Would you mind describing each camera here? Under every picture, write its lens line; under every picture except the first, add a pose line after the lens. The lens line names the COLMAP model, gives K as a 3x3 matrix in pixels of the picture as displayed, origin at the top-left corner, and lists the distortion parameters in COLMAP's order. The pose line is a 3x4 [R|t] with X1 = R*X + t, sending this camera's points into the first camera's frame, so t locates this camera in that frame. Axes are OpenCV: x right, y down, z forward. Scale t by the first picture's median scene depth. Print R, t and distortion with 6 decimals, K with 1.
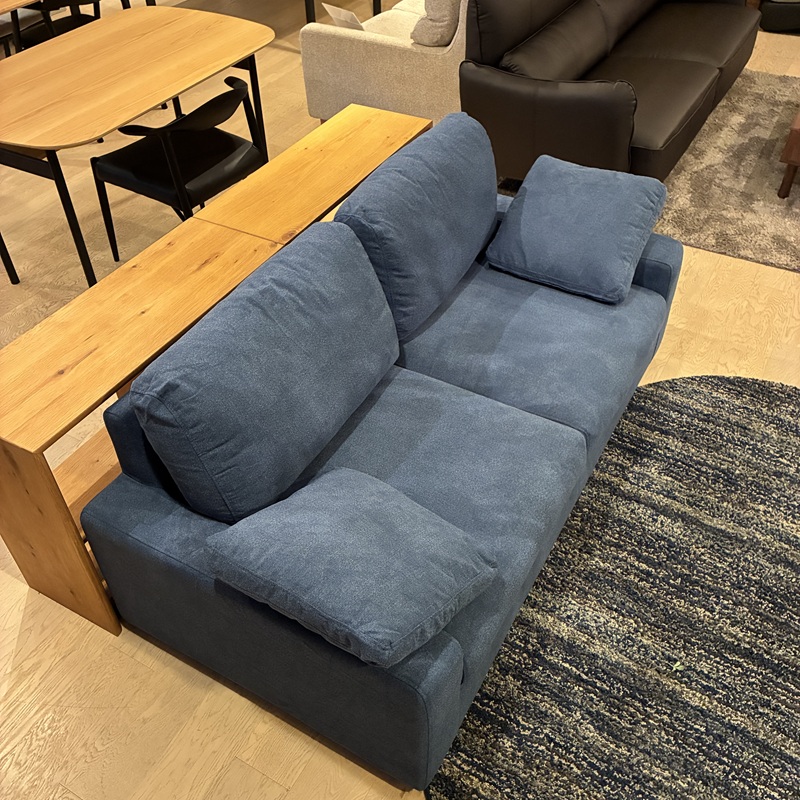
lens RADIAL K [[812.3, 0, 392.4], [0, 812.3, 397.4], [0, 0, 1]] dist [0.024058, -0.004933]
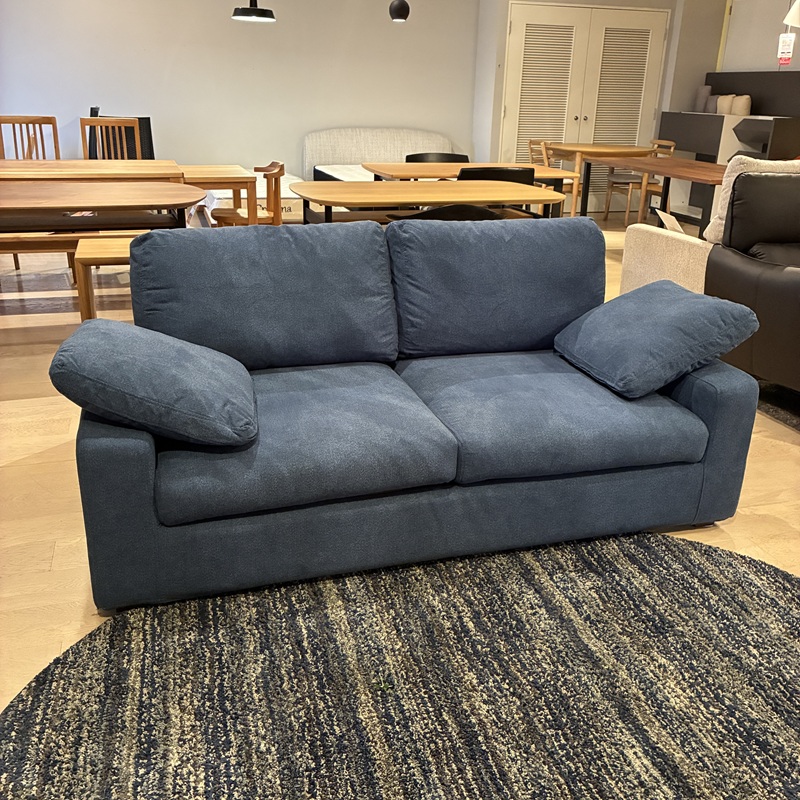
lens RADIAL K [[812.3, 0, 392.4], [0, 812.3, 397.4], [0, 0, 1]] dist [0.024058, -0.004933]
pose [[0.727563, 0.277484, -0.627419, 0.764018], [-0.492918, 0.847536, -0.196761, 0.226279], [0.477162, 0.452422, 0.753413, 0.216640]]
